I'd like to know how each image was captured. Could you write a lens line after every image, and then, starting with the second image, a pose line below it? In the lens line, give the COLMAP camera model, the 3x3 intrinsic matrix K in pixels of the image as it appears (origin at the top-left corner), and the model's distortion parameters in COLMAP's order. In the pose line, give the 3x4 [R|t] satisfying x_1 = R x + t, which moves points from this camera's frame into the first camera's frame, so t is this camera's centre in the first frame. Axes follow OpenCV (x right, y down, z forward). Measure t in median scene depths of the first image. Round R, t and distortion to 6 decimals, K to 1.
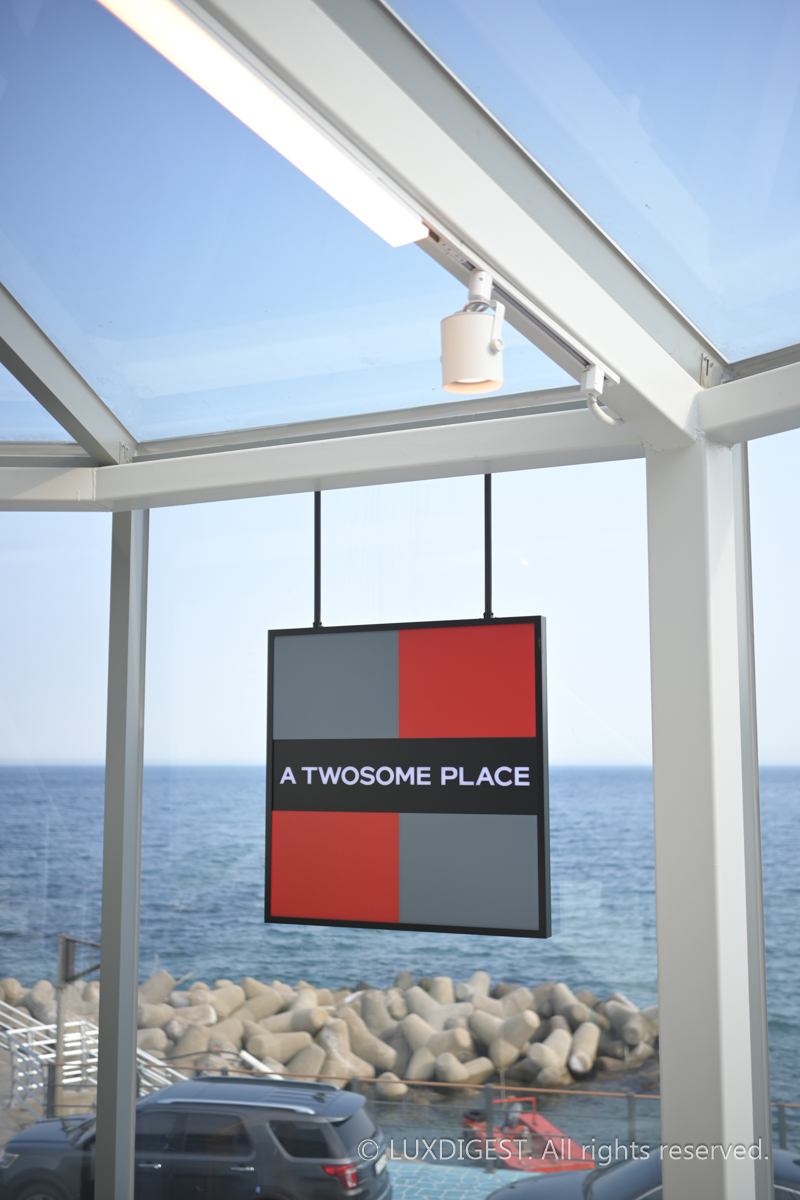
lens RADIAL K [[1259.1, 0, 402.3], [0, 1259.1, 602.2], [0, 0, 1]] dist [-0.014971, 0.000000]
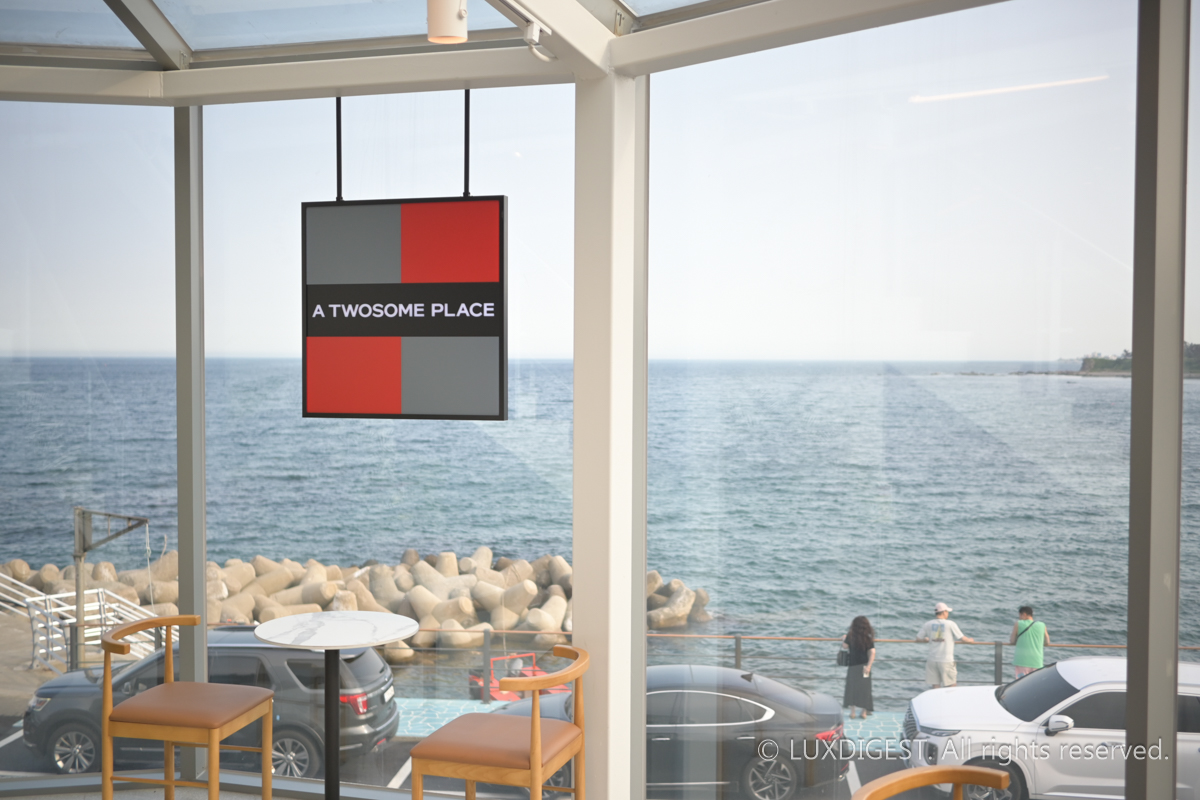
lens RADIAL K [[1259.1, 0, 600.1], [0, 1259.1, 402.4], [0, 0, 1]] dist [-0.014971, 0.000000]
pose [[0.988698, -0.000348, 0.149921, 0.005545], [-0.023986, 0.986749, 0.160470, 0.009379], [-0.147990, -0.162252, 0.975589, -0.355246]]
